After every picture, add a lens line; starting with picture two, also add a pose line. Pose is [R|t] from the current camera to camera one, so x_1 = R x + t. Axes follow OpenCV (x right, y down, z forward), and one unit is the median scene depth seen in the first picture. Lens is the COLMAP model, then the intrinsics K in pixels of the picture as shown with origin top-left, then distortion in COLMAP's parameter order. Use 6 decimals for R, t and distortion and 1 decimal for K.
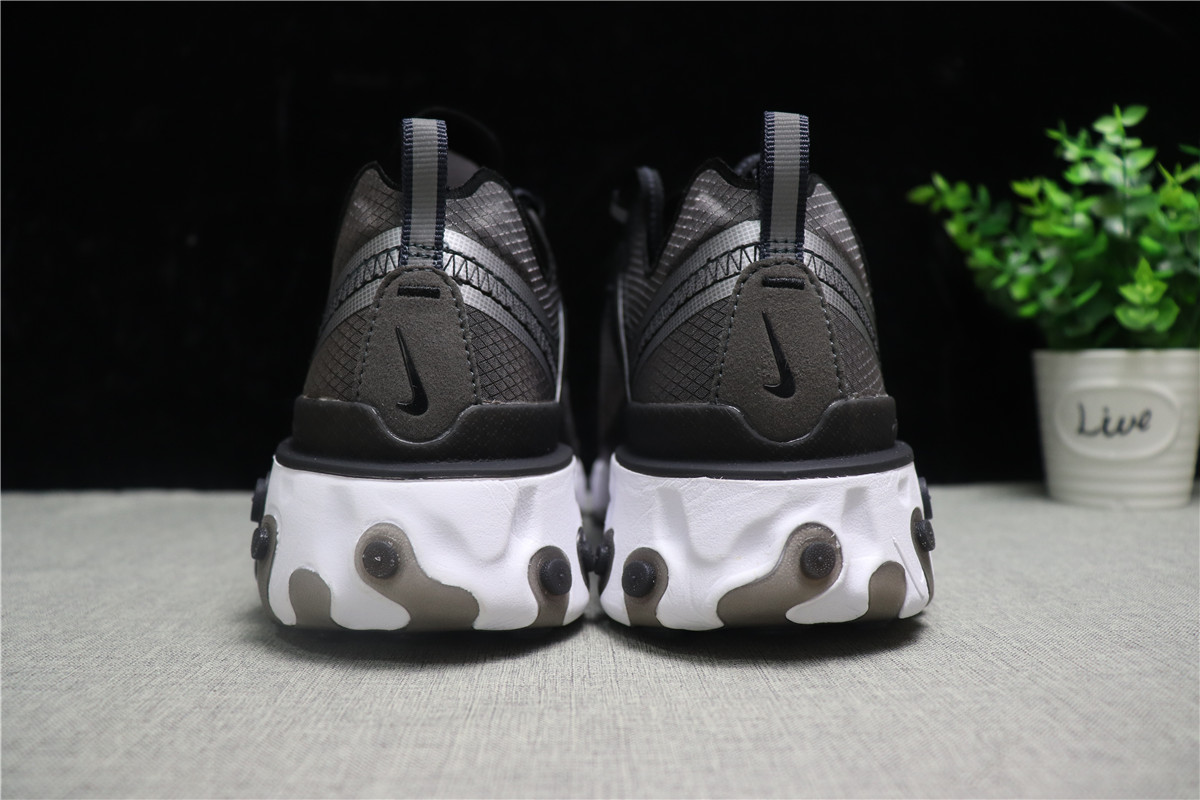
lens RADIAL K [[1030.1, 0, 598.5], [0, 1030.1, 398.8], [0, 0, 1]] dist [-0.156562, 0.130806]
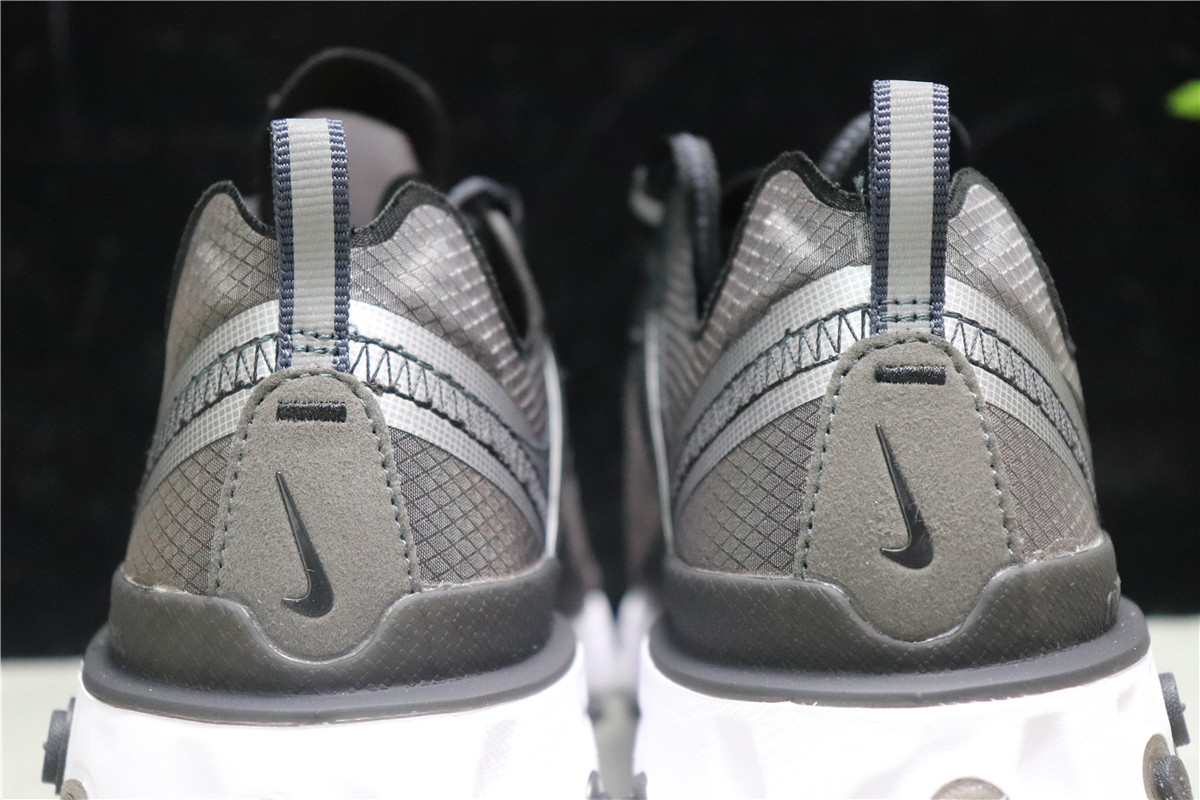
lens RADIAL K [[1871.1, 0, 601.9], [0, 1871.1, 399.8], [0, 0, 1]] dist [0.041394, 0.000000]
pose [[0.998978, -0.034343, -0.029371, 0.030157], [0.034738, 0.999311, 0.013054, -0.116909], [0.028902, -0.014061, 0.999483, -0.110801]]
